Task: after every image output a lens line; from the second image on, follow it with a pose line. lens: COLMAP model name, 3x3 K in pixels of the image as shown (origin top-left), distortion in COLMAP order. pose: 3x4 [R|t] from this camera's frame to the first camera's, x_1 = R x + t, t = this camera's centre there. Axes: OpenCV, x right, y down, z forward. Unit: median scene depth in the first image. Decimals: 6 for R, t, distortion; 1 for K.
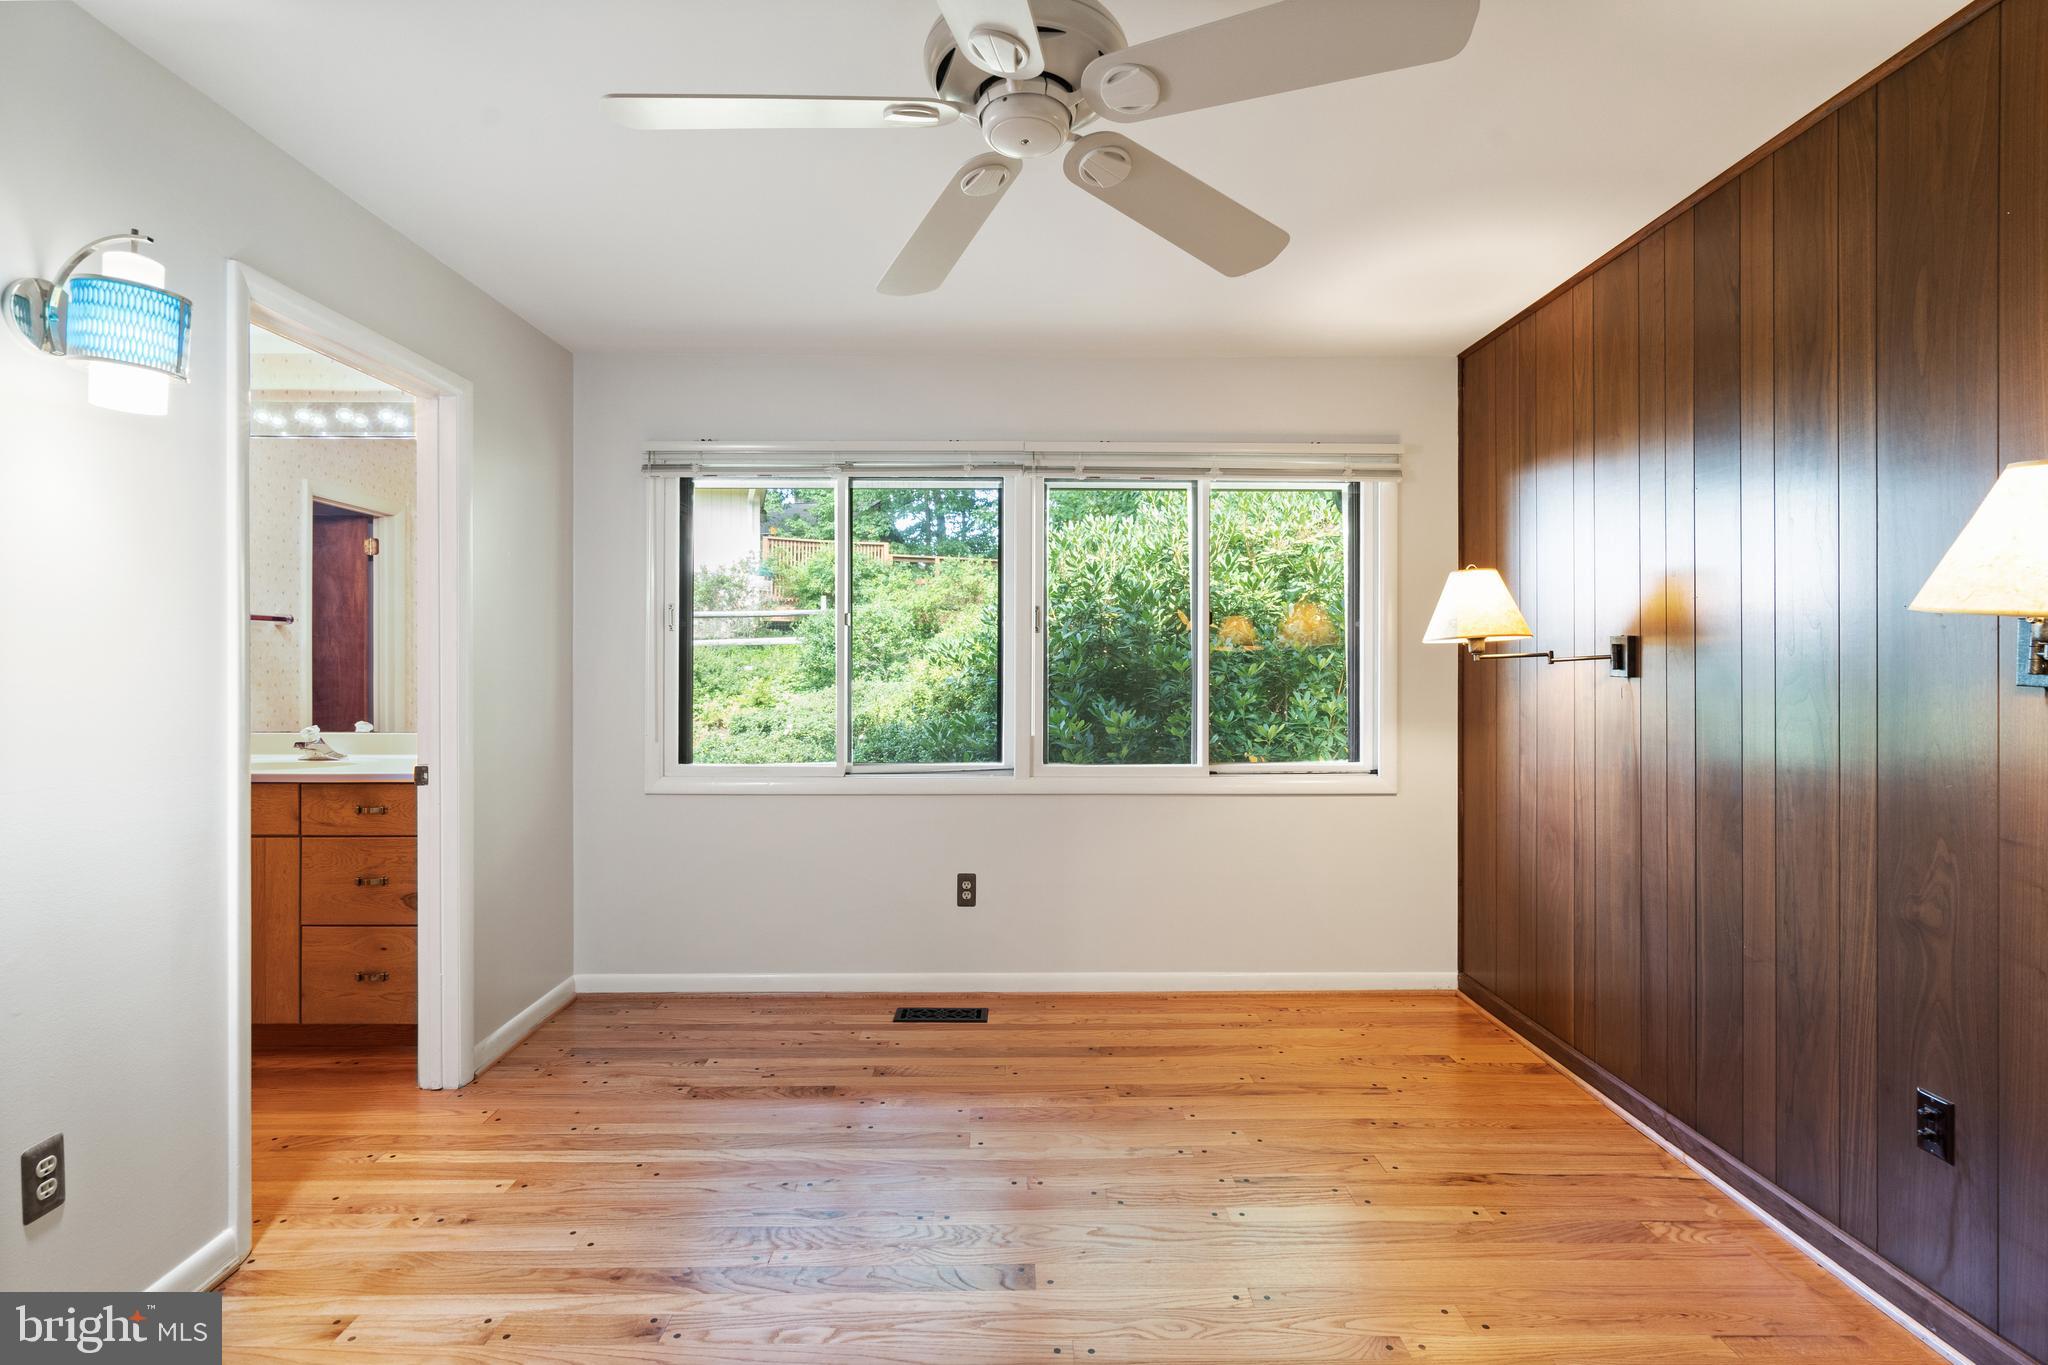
lens RADIAL K [[951.4, 0, 1014.2], [0, 951.4, 663.4], [0, 0, 1]] dist [-0.003194, 0.002954]
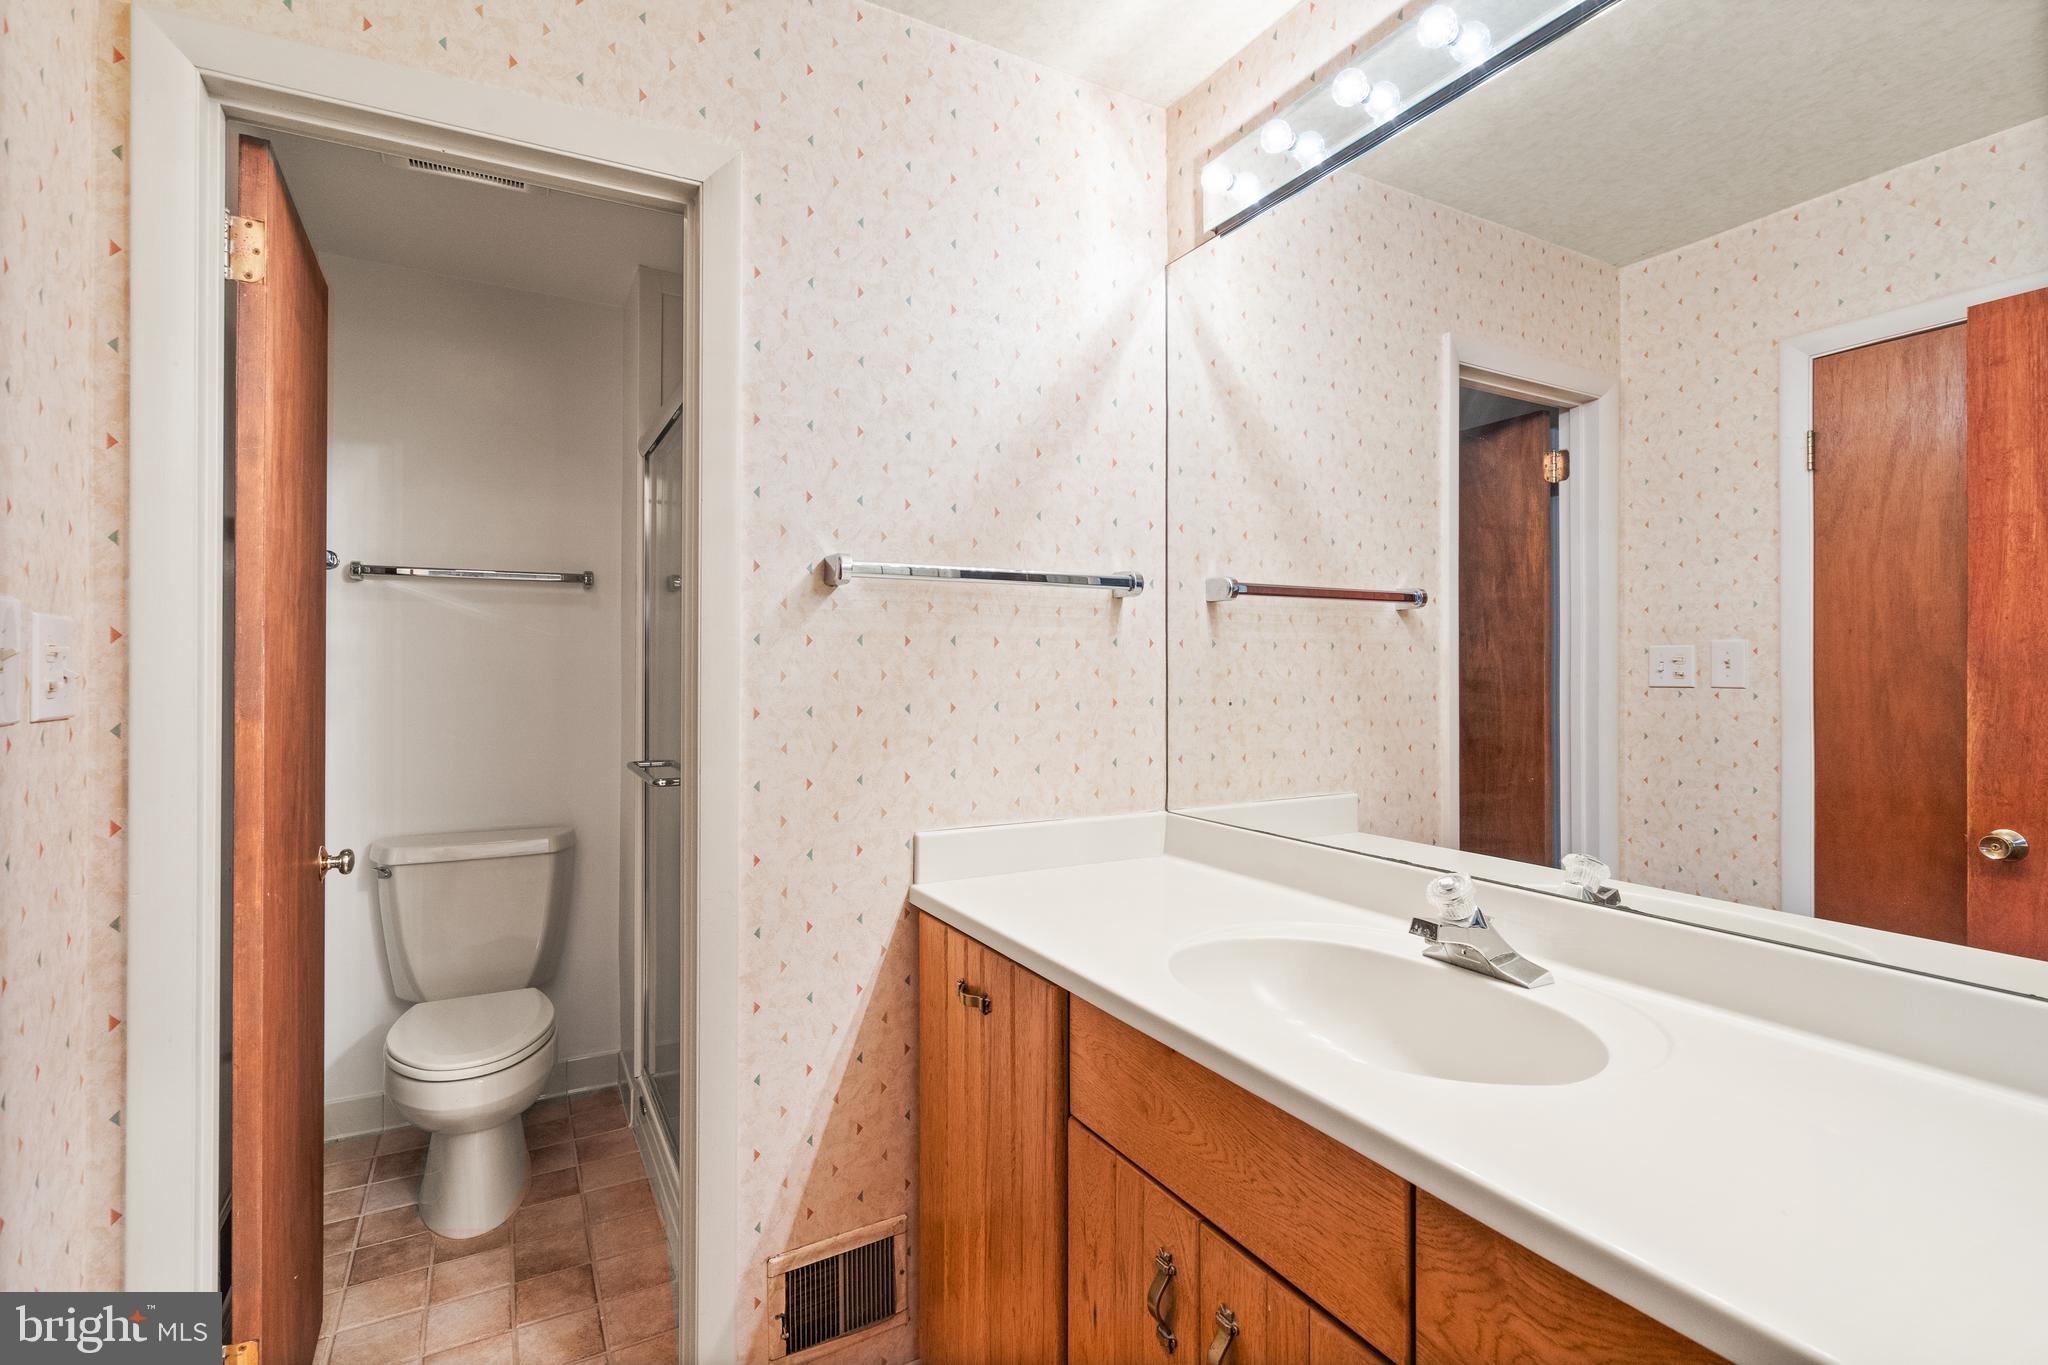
lens RADIAL K [[951.4, 0, 1015.9], [0, 951.4, 670.0], [0, 0, 1]] dist [-0.003194, 0.002954]
pose [[0.475469, -0.002865, -0.879728, -0.345821], [0.000861, 0.999996, -0.002792, -0.004616], [0.879732, 0.000570, 0.475469, 0.470423]]
